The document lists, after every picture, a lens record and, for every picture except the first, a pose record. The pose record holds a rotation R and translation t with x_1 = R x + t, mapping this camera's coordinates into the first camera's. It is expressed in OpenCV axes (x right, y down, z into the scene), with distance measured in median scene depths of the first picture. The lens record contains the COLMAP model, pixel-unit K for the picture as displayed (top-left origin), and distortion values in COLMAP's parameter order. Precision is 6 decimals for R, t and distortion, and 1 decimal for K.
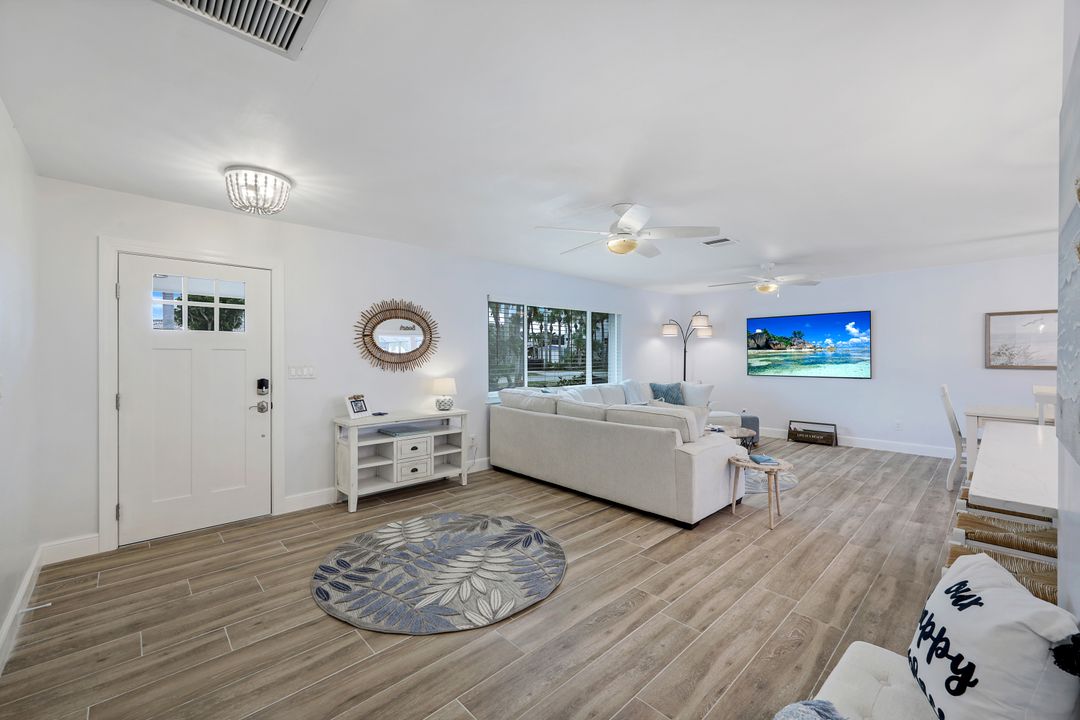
lens RADIAL K [[435.9, 0, 536.0], [0, 435.9, 362.0], [0, 0, 1]] dist [-0.002104, 0.000784]
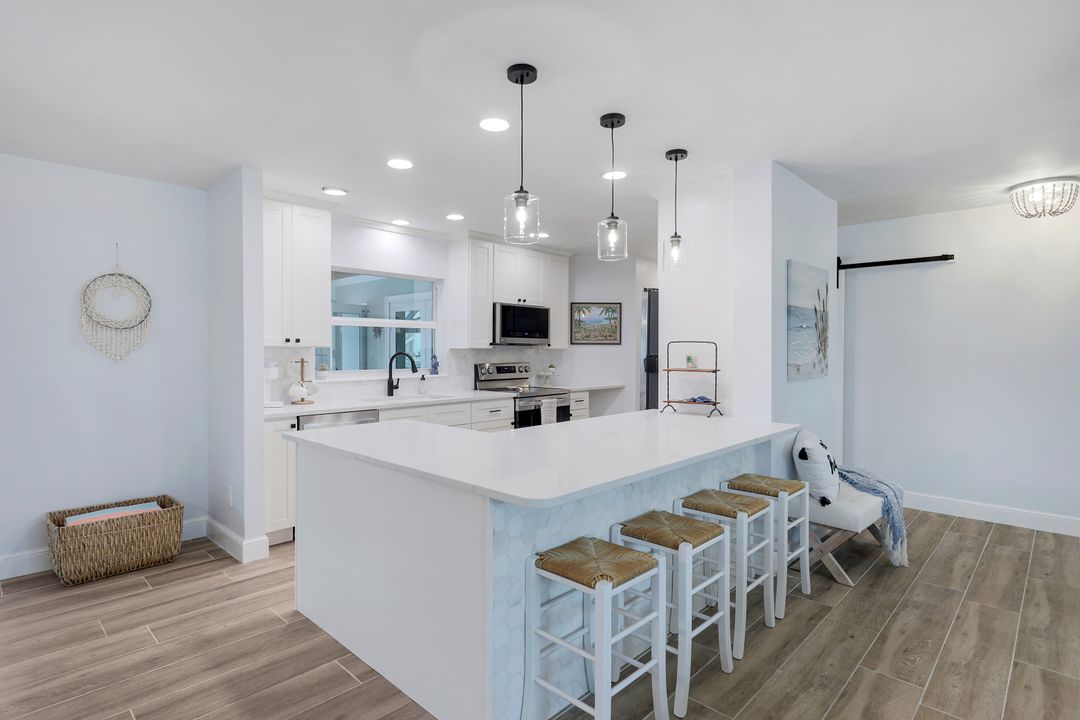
lens RADIAL K [[551.9, 0, 537.1], [0, 551.9, 355.9], [0, 0, 1]] dist [0.003242, 0.000387]
pose [[-0.998507, 0.000573, -0.054621, 0.790409], [-0.000824, 0.999673, 0.025552, -0.018214], [0.054618, 0.025559, -0.998180, 1.149260]]
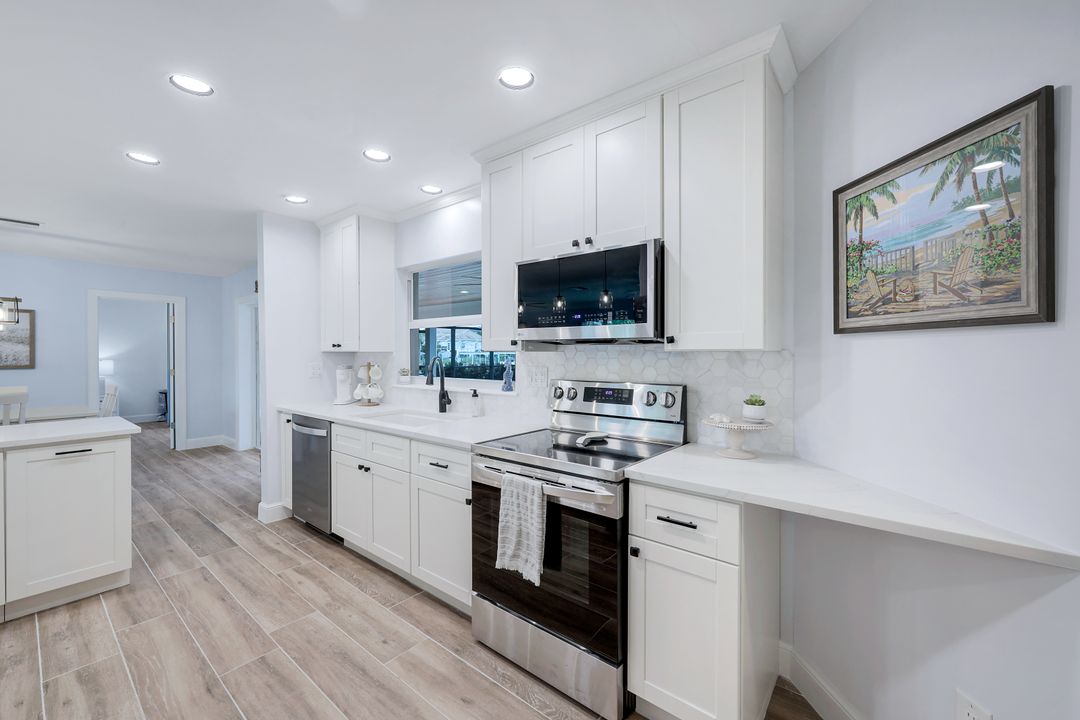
lens RADIAL K [[435.9, 0, 545.3], [0, 435.9, 355.2], [0, 0, 1]] dist [-0.002104, 0.000784]
pose [[-0.130471, 0.000315, 0.991452, 0.226299], [0.014580, 0.999892, 0.001601, 0.004844], [-0.991345, 0.014665, -0.130462, -0.260611]]
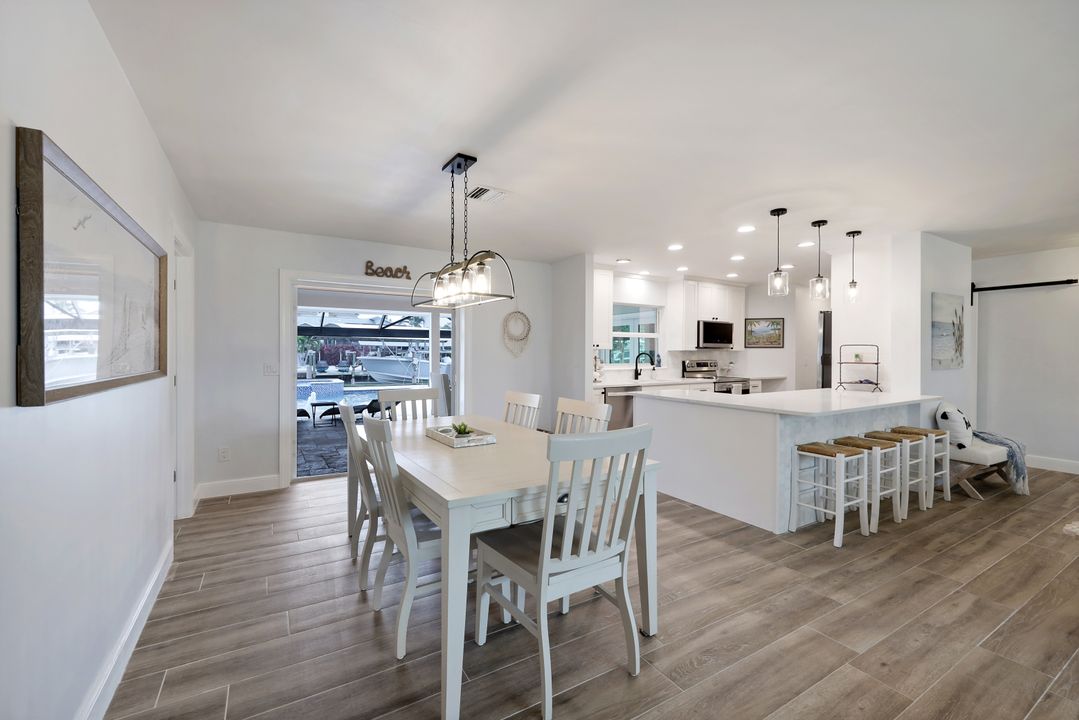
lens RADIAL K [[453.1, 0, 536.7], [0, 453.1, 356.2], [0, 0, 1]] dist [0.003594, -0.000347]
pose [[-0.977240, -0.001031, 0.212135, 1.072476], [0.003334, 0.999790, 0.020218, -0.016179], [-0.212111, 0.020465, -0.977031, 1.617335]]
